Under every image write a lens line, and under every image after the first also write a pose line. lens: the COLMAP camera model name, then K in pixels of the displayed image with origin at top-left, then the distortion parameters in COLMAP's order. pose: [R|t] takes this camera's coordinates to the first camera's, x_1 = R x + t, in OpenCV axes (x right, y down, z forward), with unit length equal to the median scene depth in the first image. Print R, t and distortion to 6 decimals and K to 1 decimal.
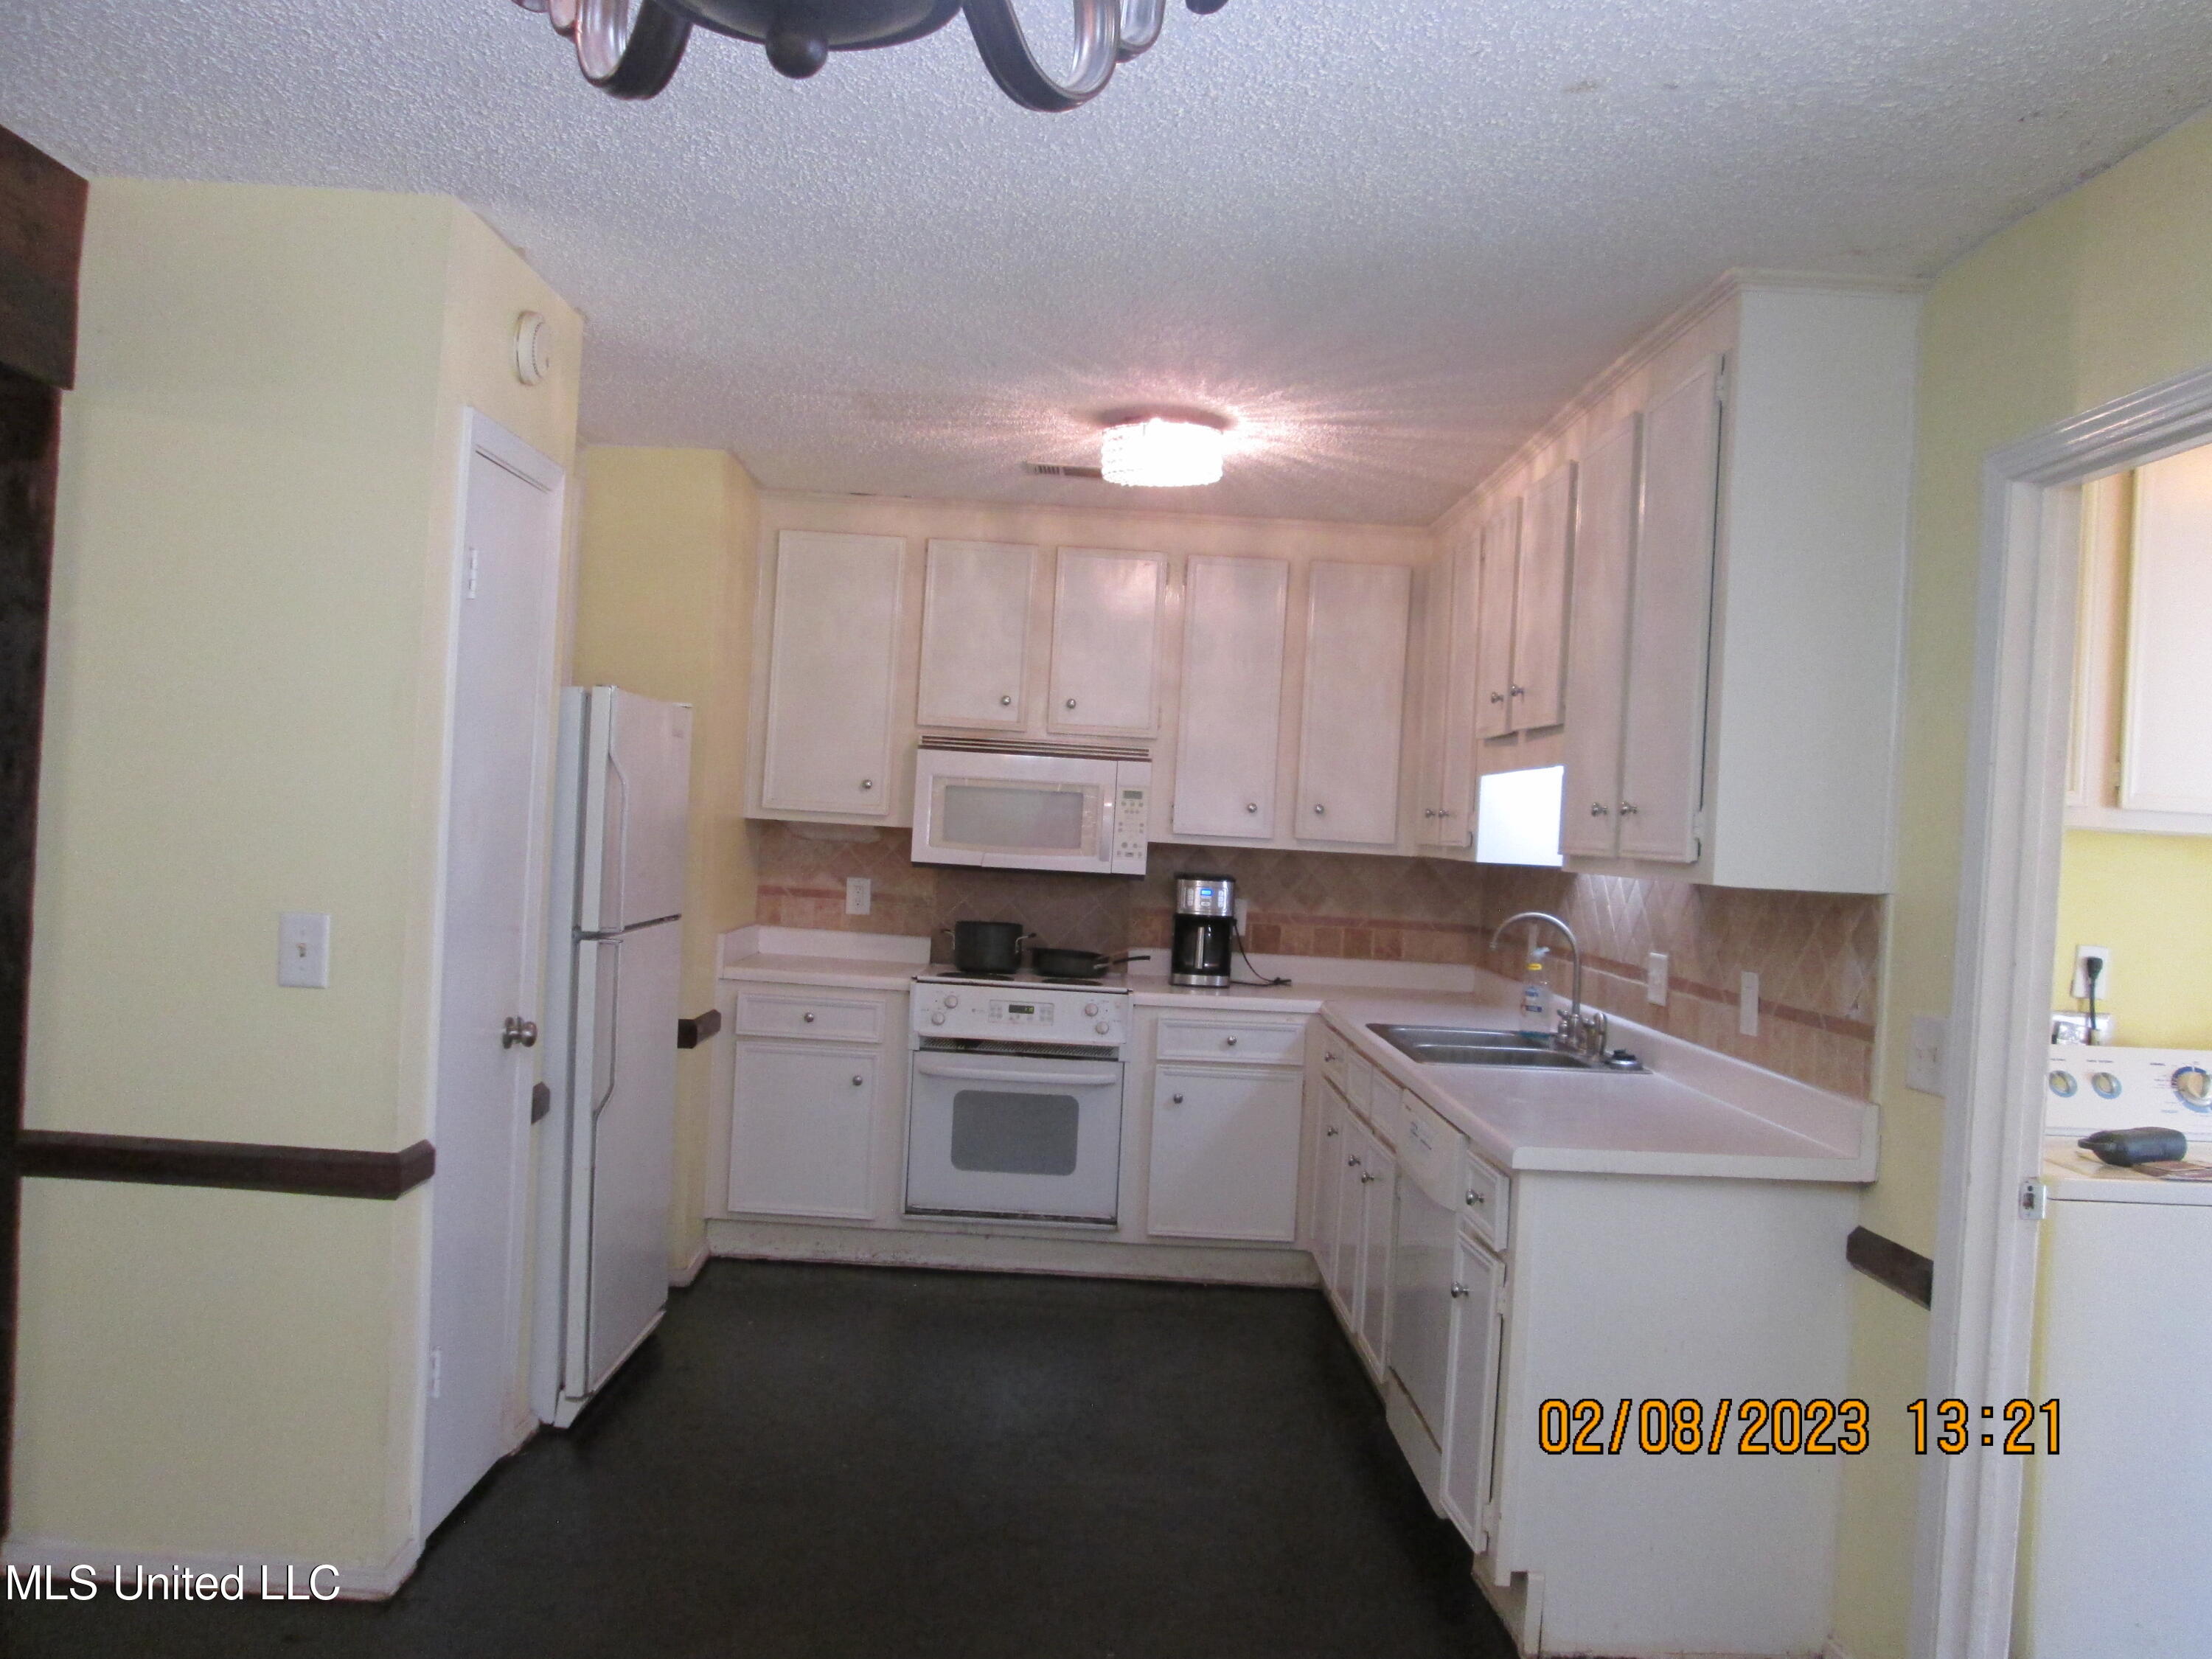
lens RADIAL K [[1833.0, 0, 1096.9], [0, 1833.0, 840.4], [0, 0, 1]] dist [-0.038110, 0.003891]
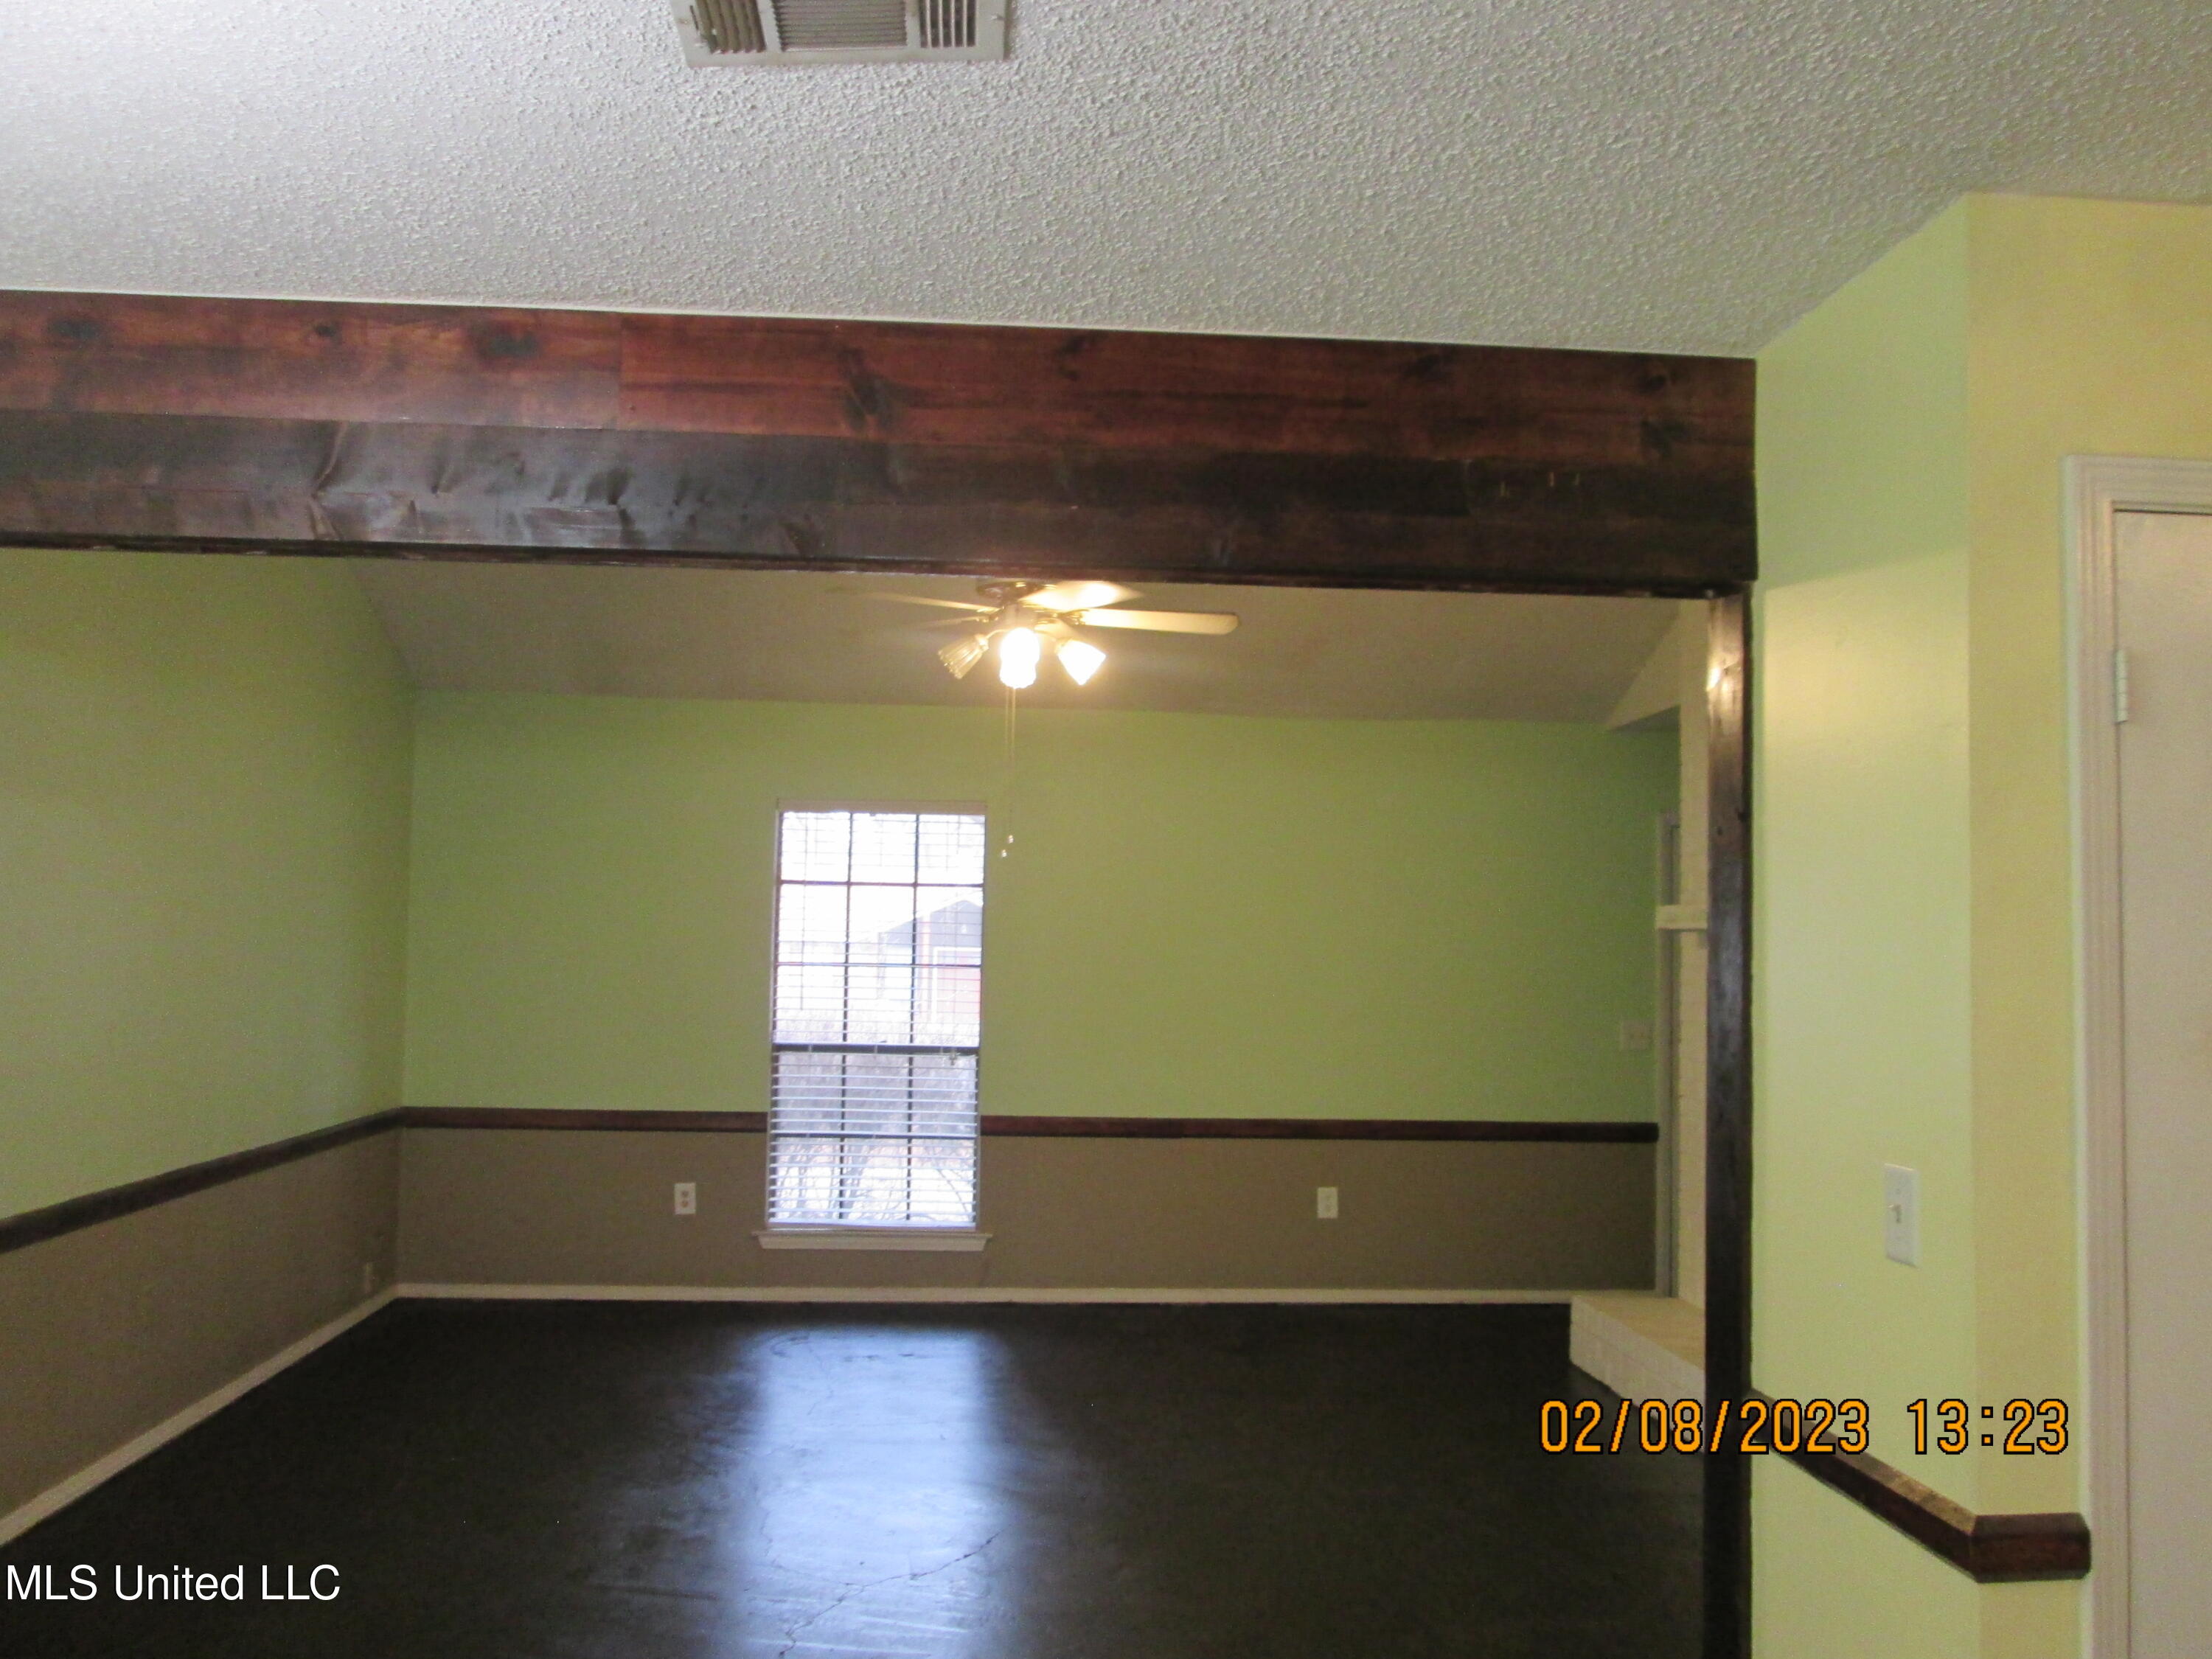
lens RADIAL K [[1833.0, 0, 1096.9], [0, 1833.0, 840.4], [0, 0, 1]] dist [-0.038110, 0.003891]
pose [[0.062398, -0.116319, -0.991250, 0.180613], [-0.023834, 0.992728, -0.117993, 0.001199], [0.997767, 0.030988, 0.059172, 0.338097]]
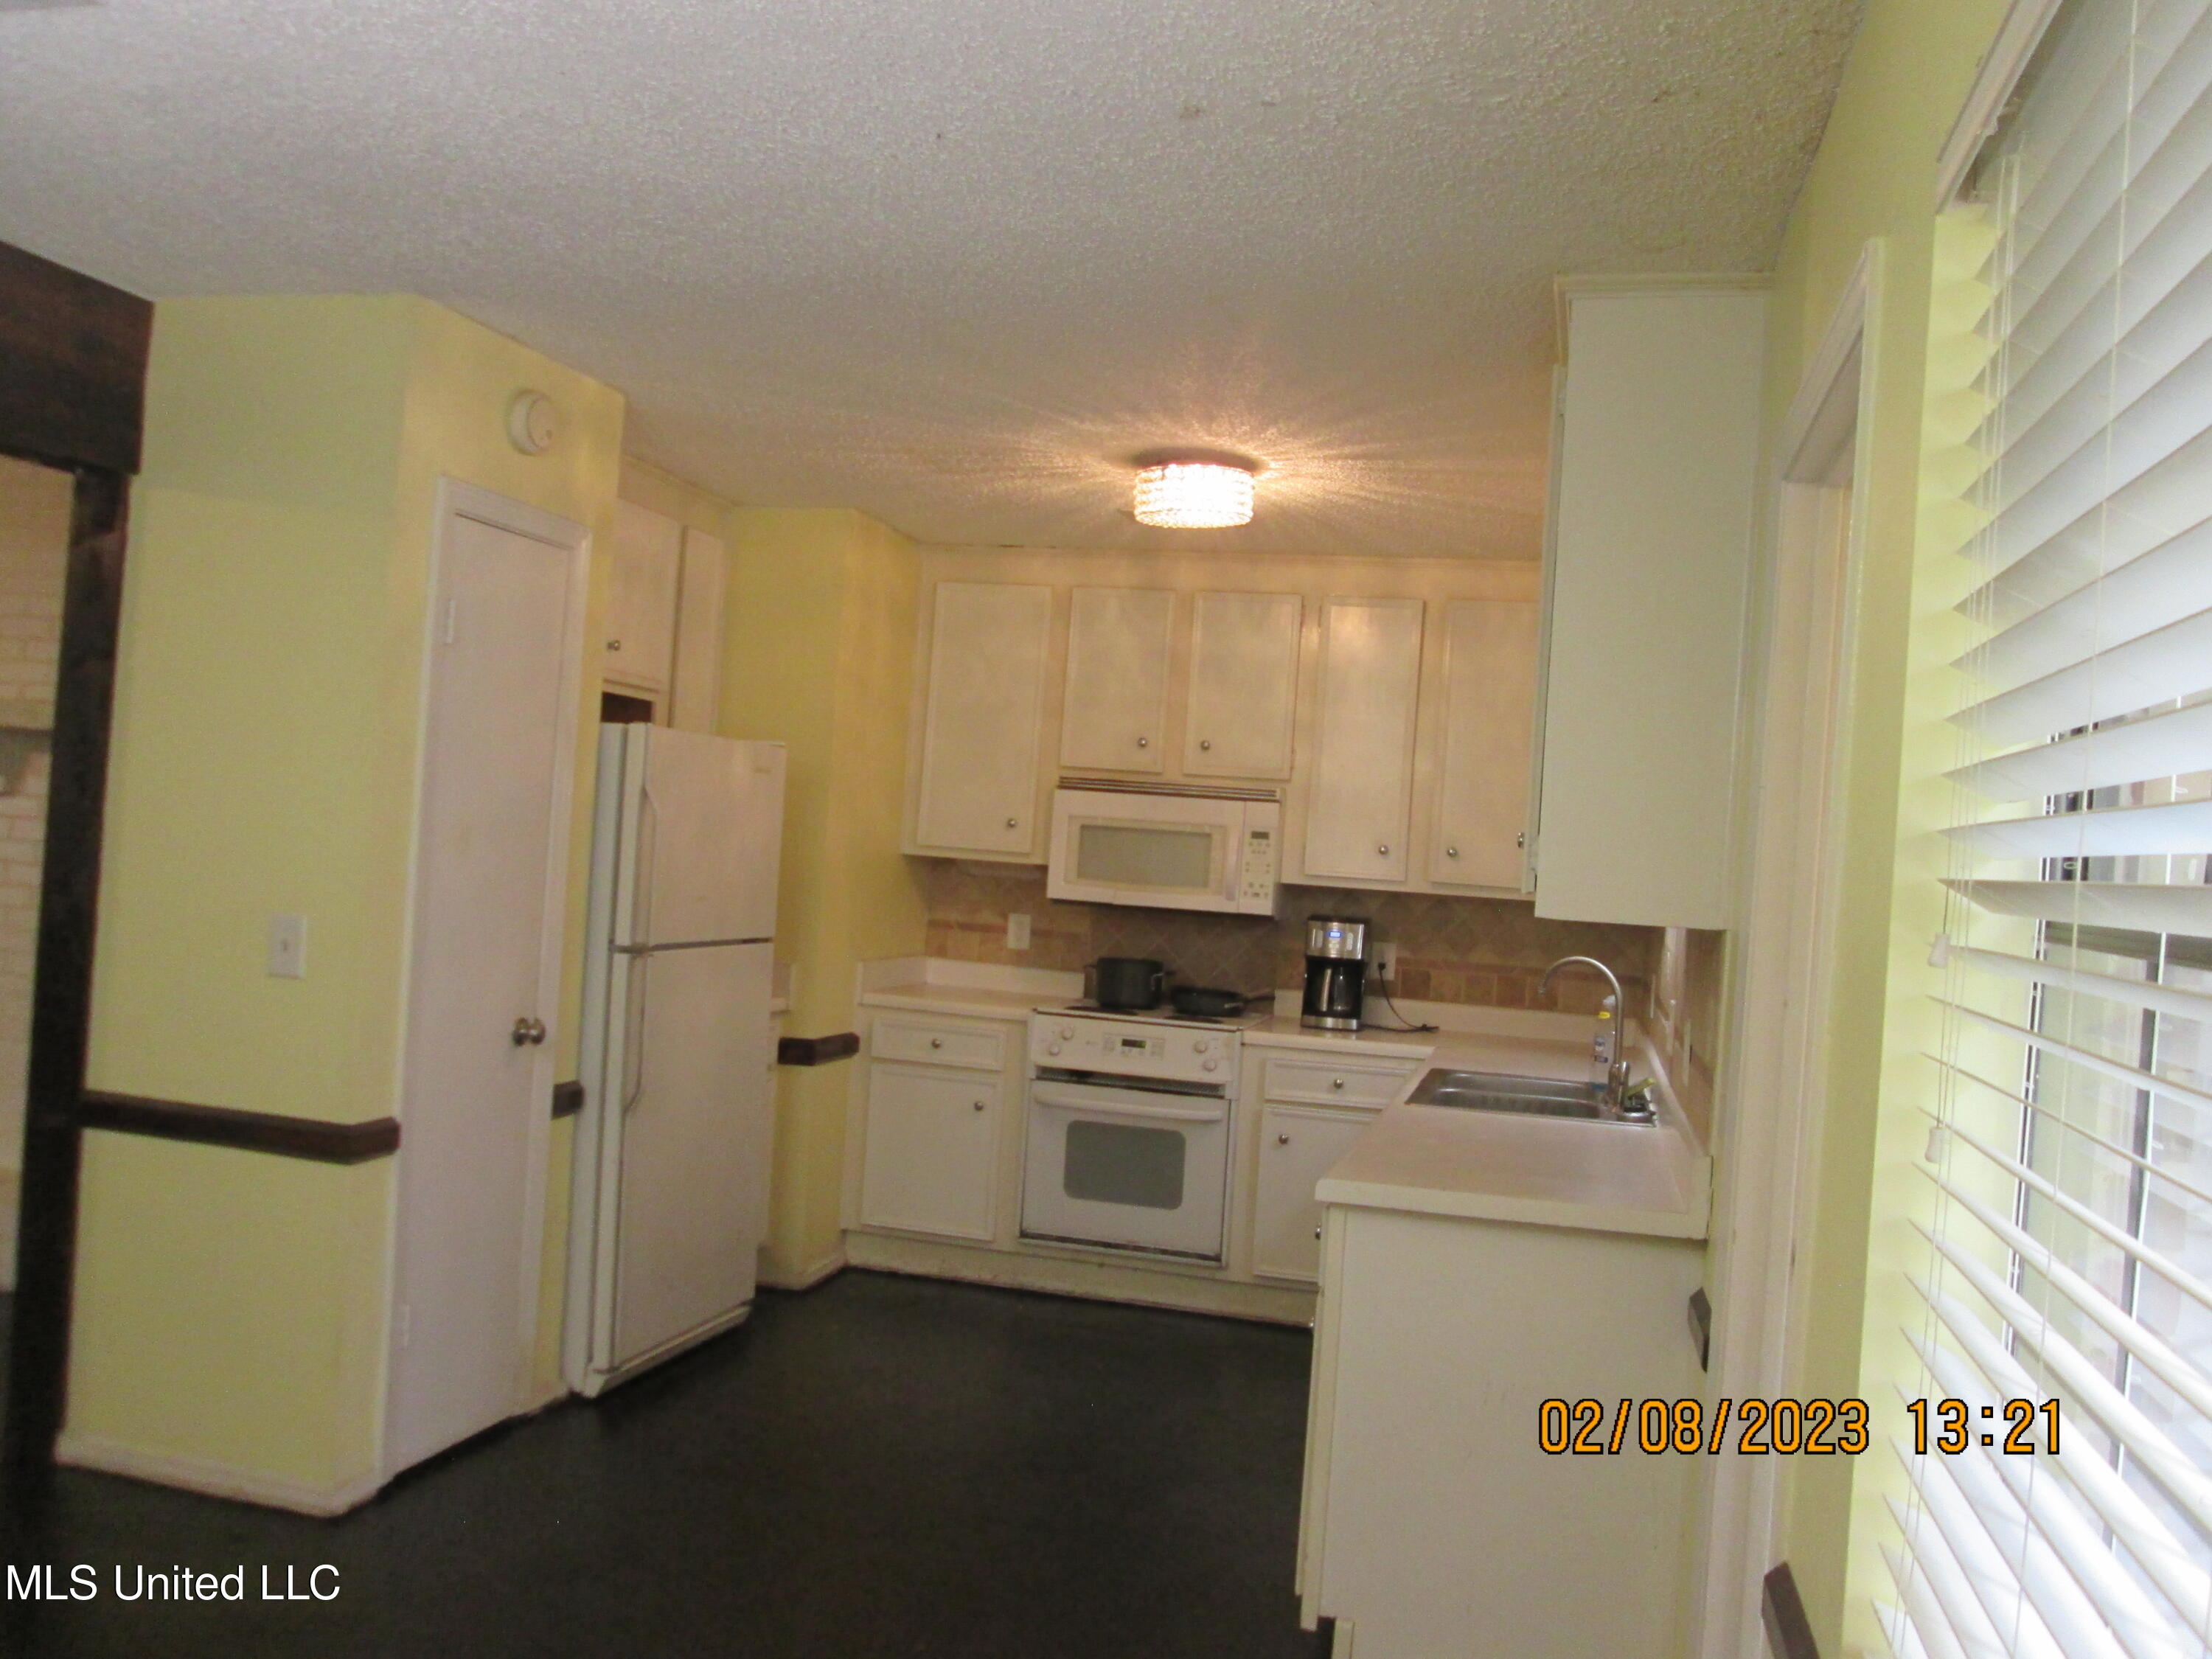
lens RADIAL K [[1833.0, 0, 1096.9], [0, 1833.0, 840.4], [0, 0, 1]] dist [-0.038110, 0.003891]
pose [[0.964173, 0.010336, -0.265073, 0.206459], [-0.018908, 0.999377, -0.029805, 0.009879], [0.264600, 0.033749, 0.963767, 0.007408]]
